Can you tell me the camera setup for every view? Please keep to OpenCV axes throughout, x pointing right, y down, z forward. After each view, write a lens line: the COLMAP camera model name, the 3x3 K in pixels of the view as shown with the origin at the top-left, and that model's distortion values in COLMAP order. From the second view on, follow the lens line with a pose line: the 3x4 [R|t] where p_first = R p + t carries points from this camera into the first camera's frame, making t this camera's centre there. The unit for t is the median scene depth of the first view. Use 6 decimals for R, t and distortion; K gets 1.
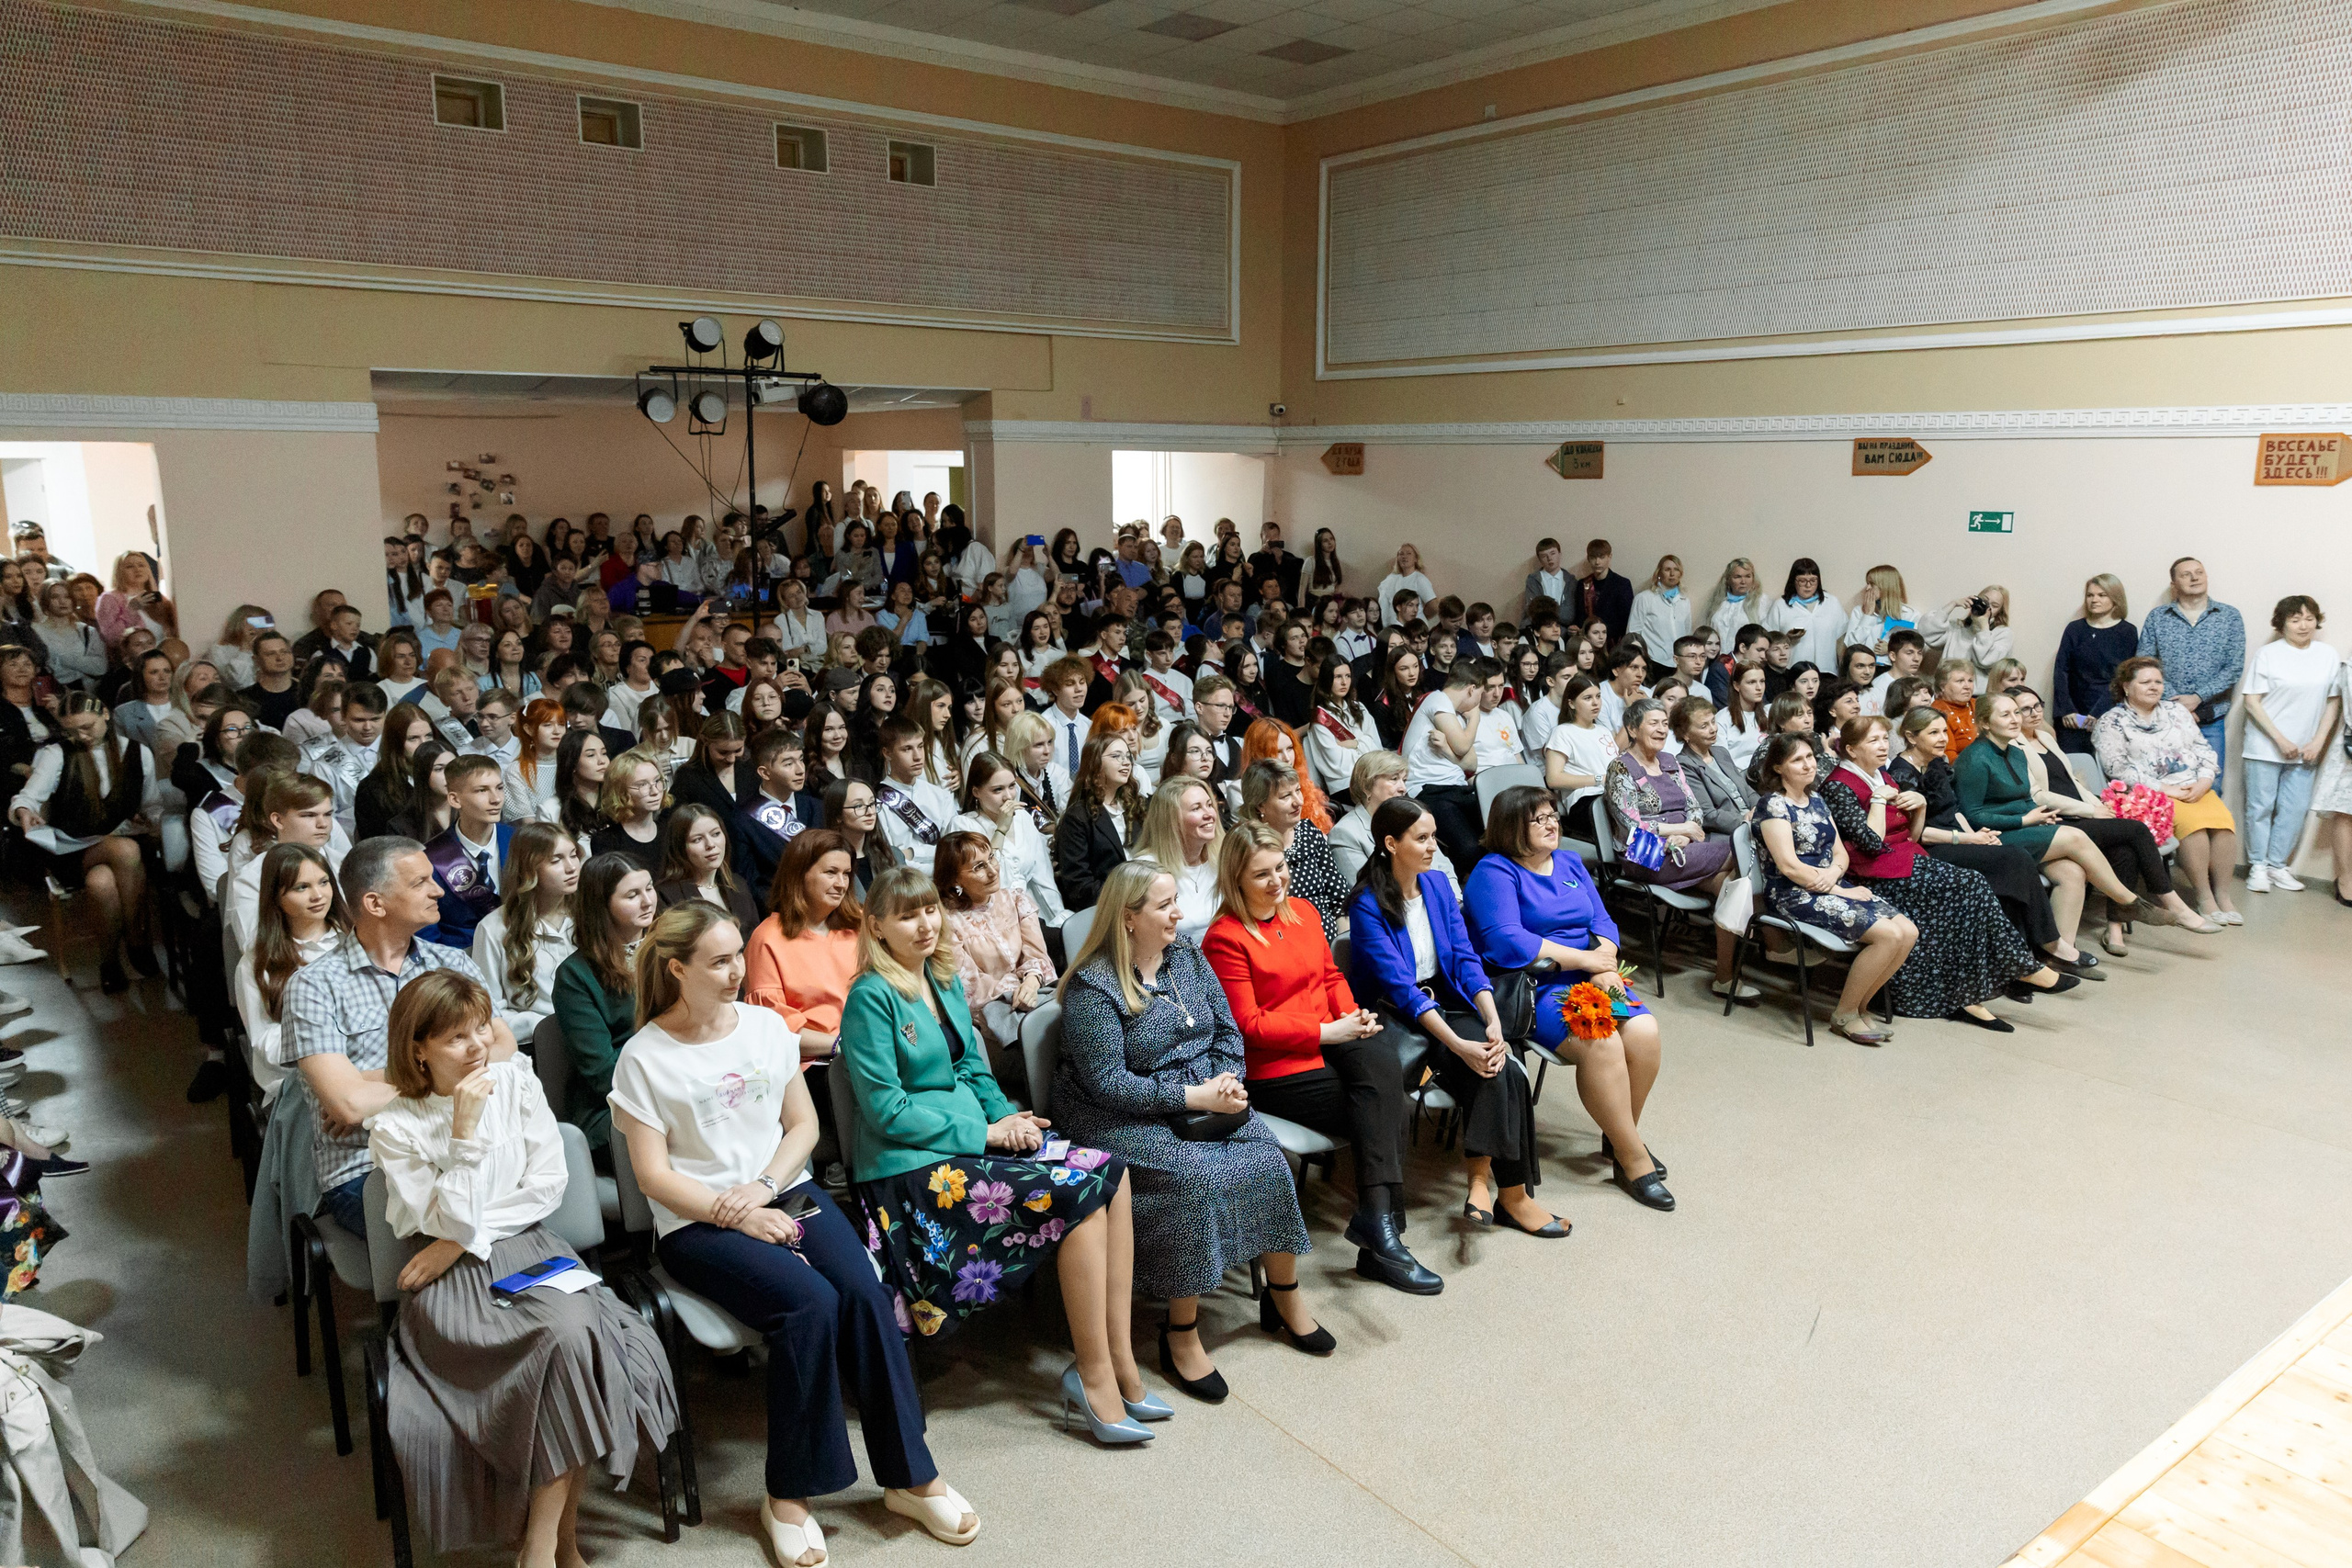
lens RADIAL K [[1657.7, 0, 1179.5], [0, 1657.7, 782.8], [0, 0, 1]] dist [-0.008004, -0.006458]
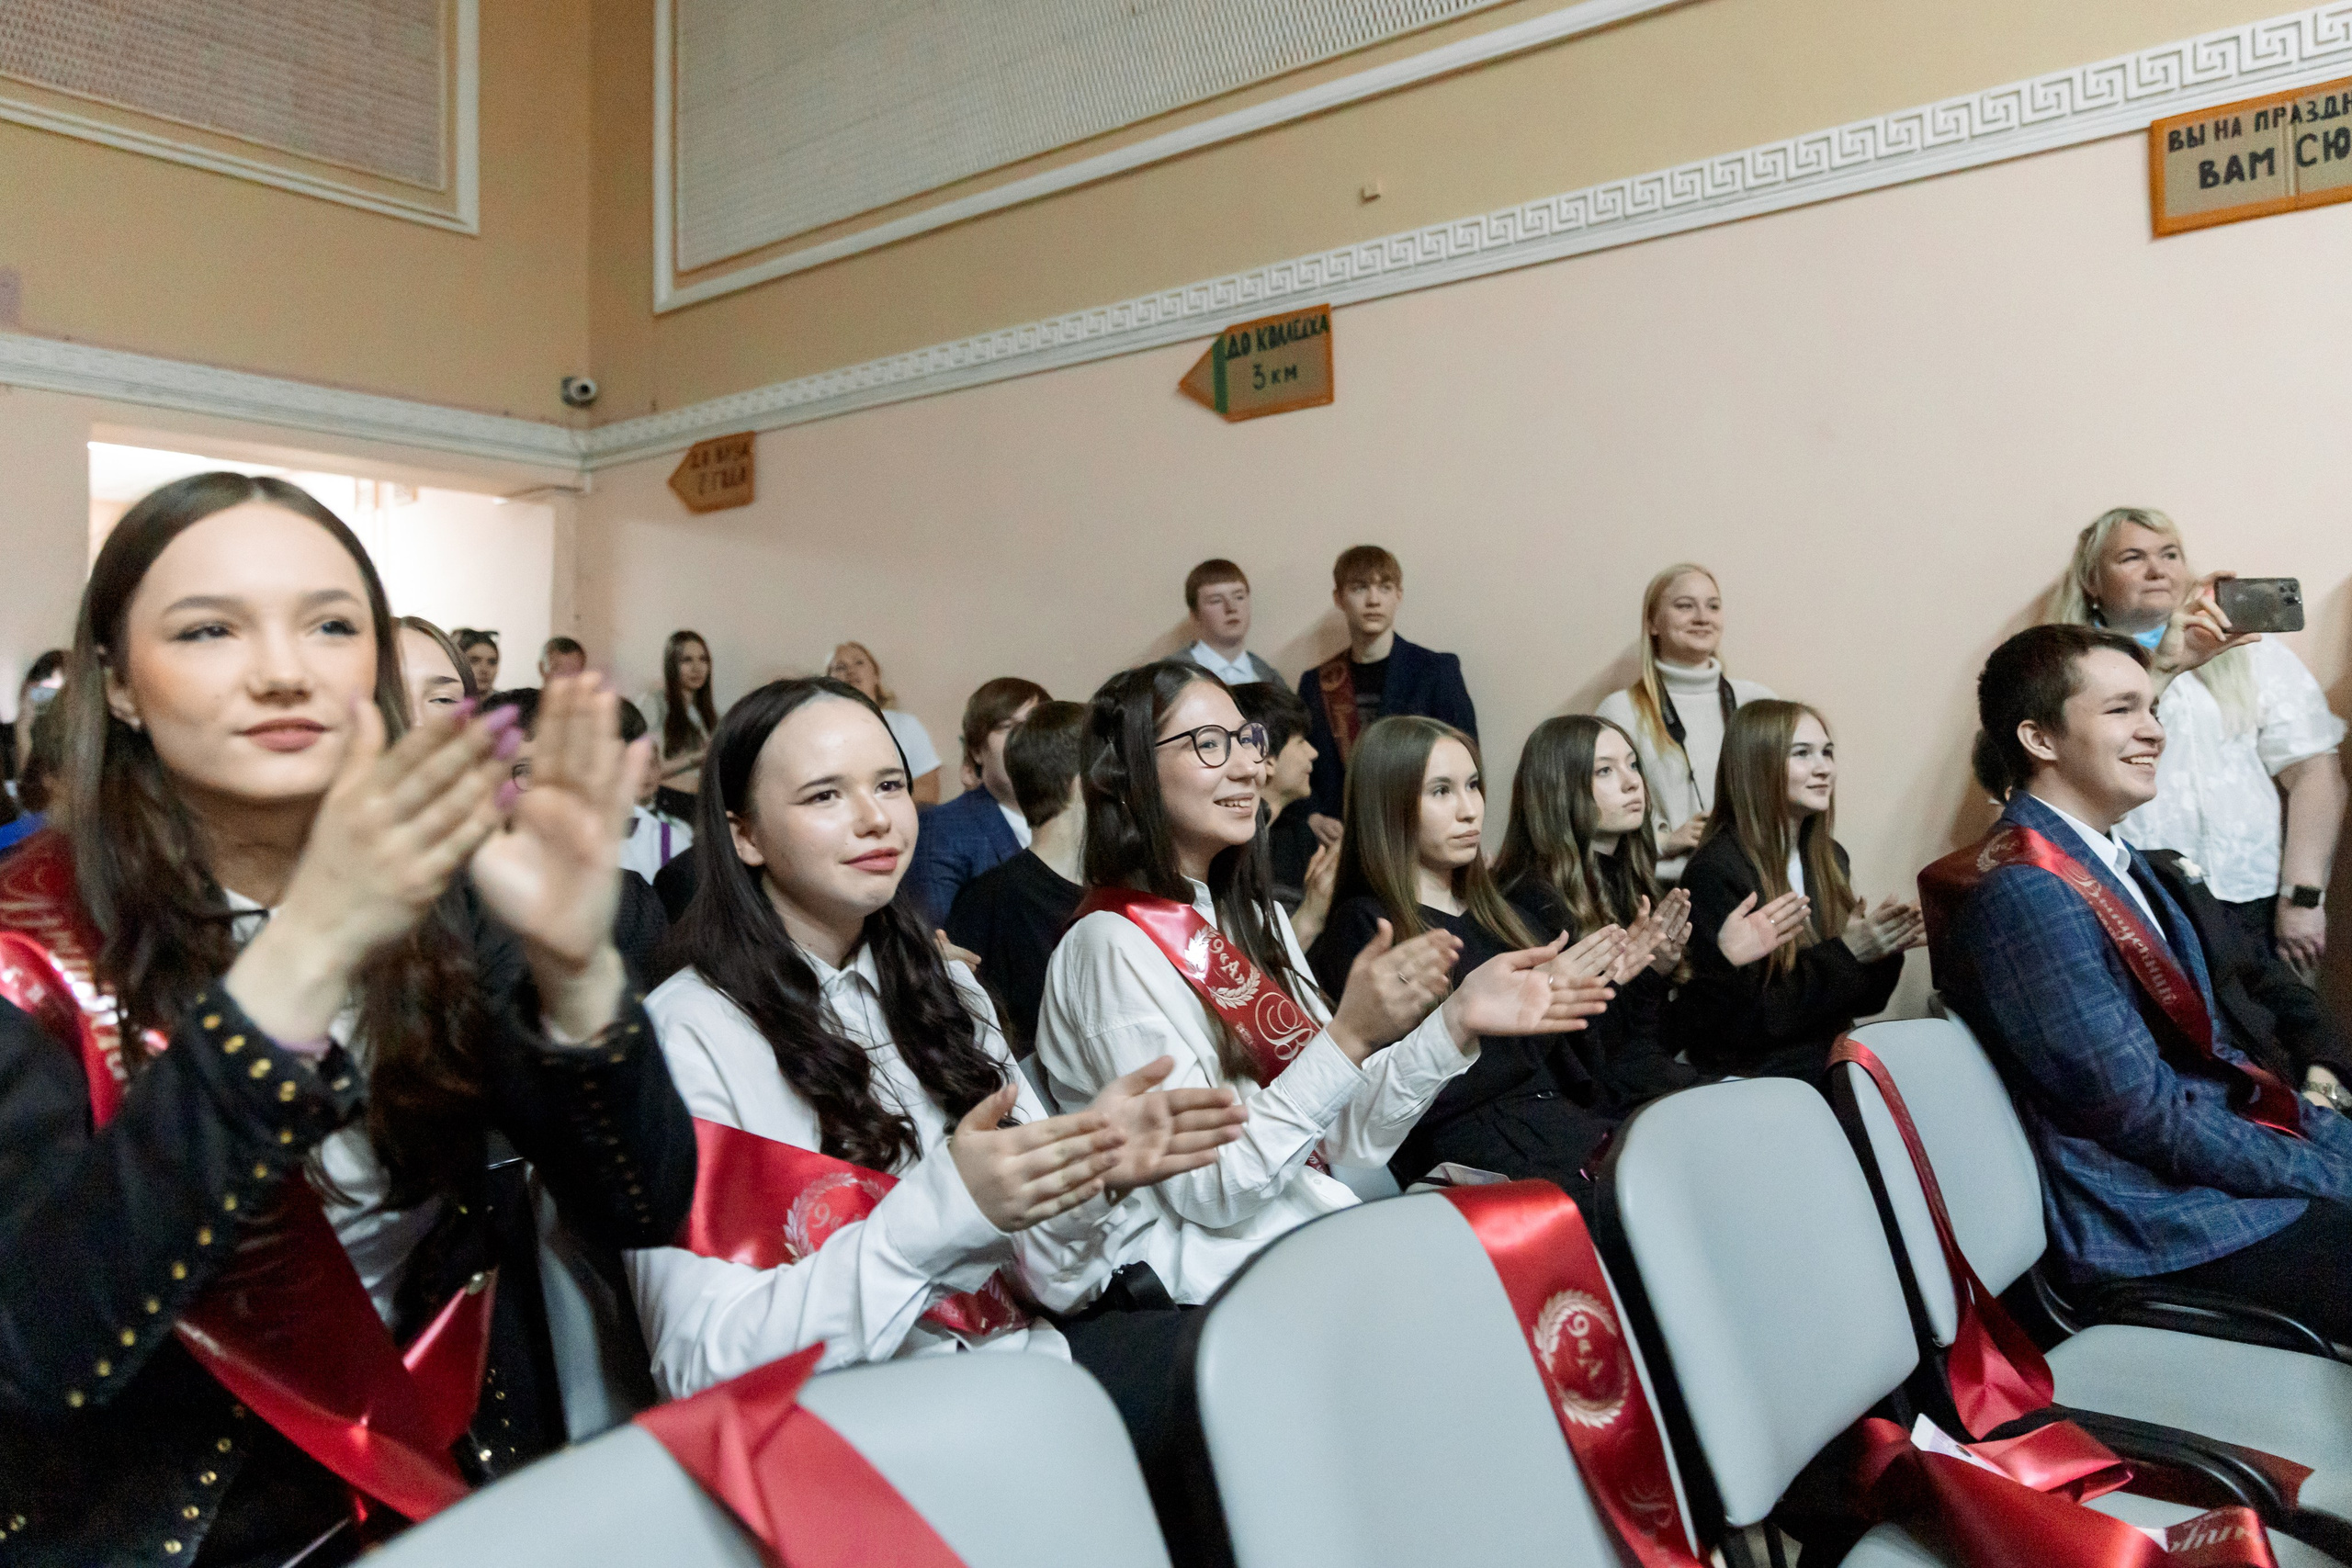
lens RADIAL K [[1811.6, 0, 1171.7], [0, 1811.6, 775.3], [0, 0, 1]] dist [-0.026147, 0.017407]
pose [[0.973421, -0.009950, 0.228807, 0.115905], [0.053676, 0.981141, -0.185690, -0.025594], [-0.222644, 0.193036, 0.955597, 0.581582]]
